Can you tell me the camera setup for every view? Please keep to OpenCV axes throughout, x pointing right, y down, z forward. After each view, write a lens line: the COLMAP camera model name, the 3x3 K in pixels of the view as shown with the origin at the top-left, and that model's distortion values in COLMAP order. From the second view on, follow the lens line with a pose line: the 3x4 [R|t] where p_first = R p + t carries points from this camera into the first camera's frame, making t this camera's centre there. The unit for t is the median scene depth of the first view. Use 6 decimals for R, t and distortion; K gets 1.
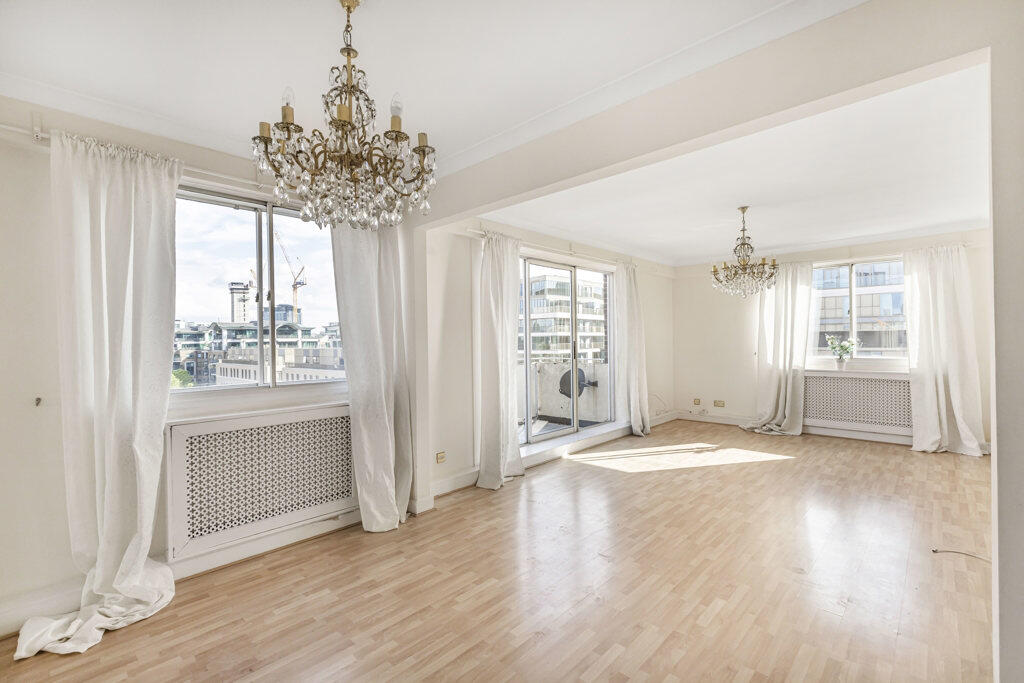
lens RADIAL K [[456.2, 0, 513.1], [0, 456.2, 344.1], [0, 0, 1]] dist [0.000864, -0.001902]
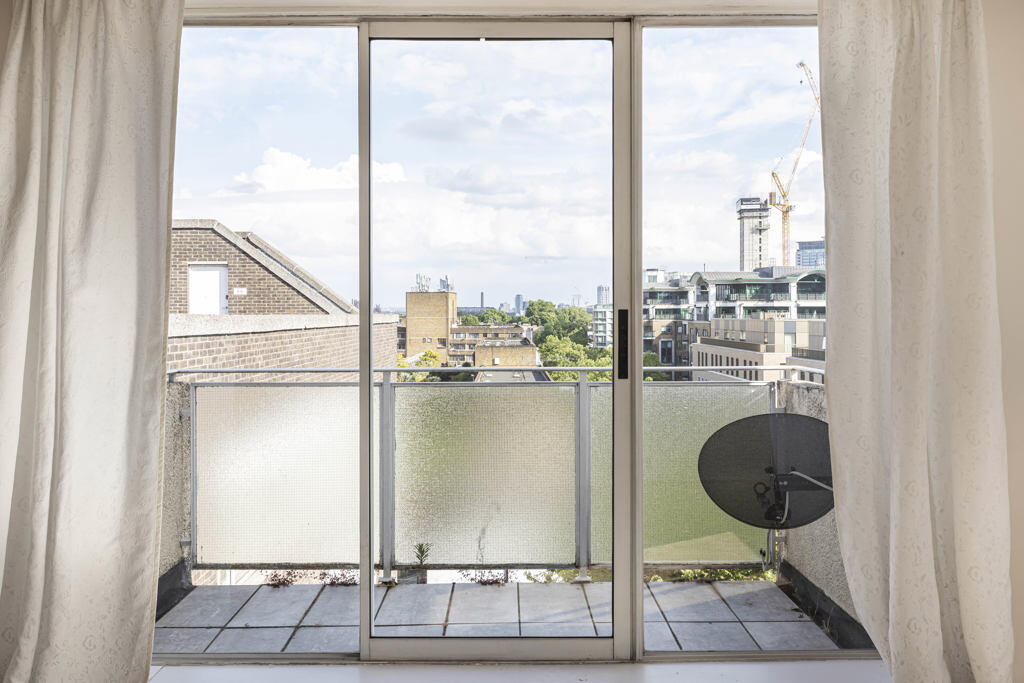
lens RADIAL K [[934.9, 0, 527.7], [0, 934.9, 302.2], [0, 0, 1]] dist [0.002773, 0.000000]
pose [[0.694161, 0.005686, -0.719798, 0.222442], [-0.013862, 0.999889, -0.005470, -0.002611], [0.719687, 0.013775, 0.694162, 0.275386]]
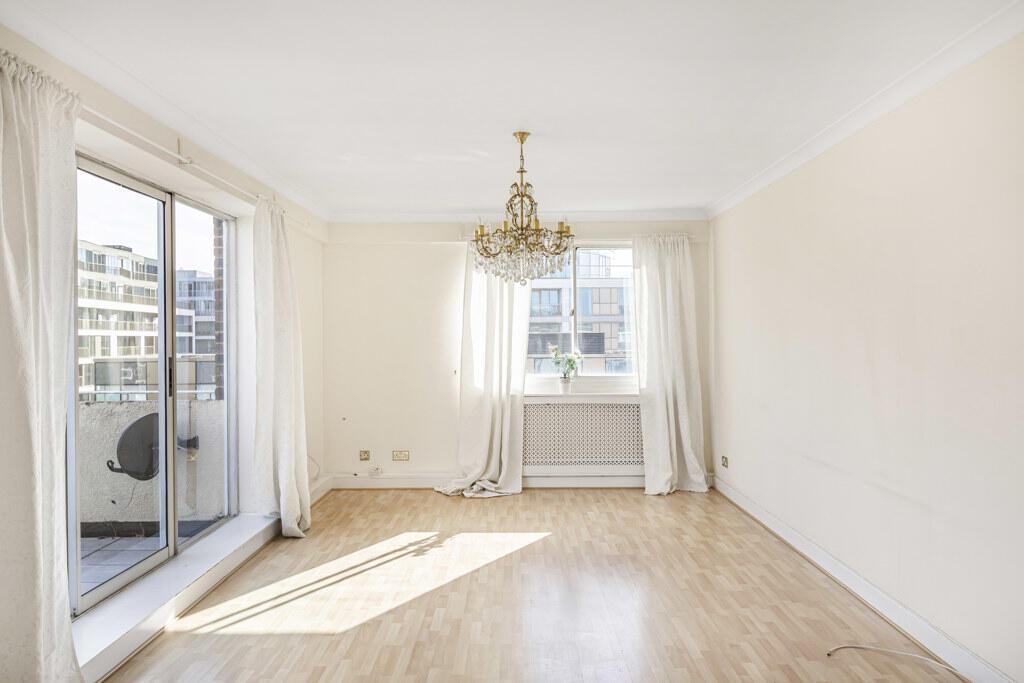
lens RADIAL K [[698.8, 0, 516.9], [0, 698.8, 338.0], [0, 0, 1]] dist [-0.003039, -0.001230]
pose [[0.726175, 0.008170, 0.687461, -0.043351], [0.002876, 0.999885, -0.014920, -0.006630], [-0.687504, 0.012811, 0.726068, 0.119417]]
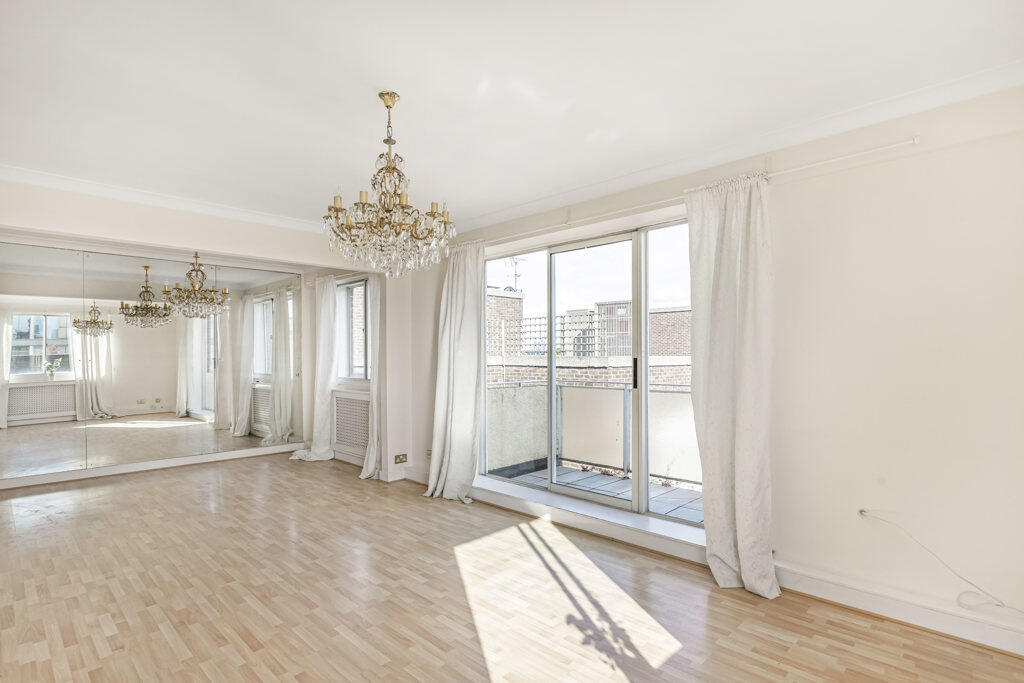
lens RADIAL K [[515.2, 0, 514.8], [0, 515.2, 355.1], [0, 0, 1]] dist [-0.005418, -0.000296]
pose [[-0.014856, 0.017233, -0.999741, 0.372385], [-0.003685, 0.999844, 0.017289, -0.009448], [0.999883, 0.003941, -0.014790, 0.397595]]
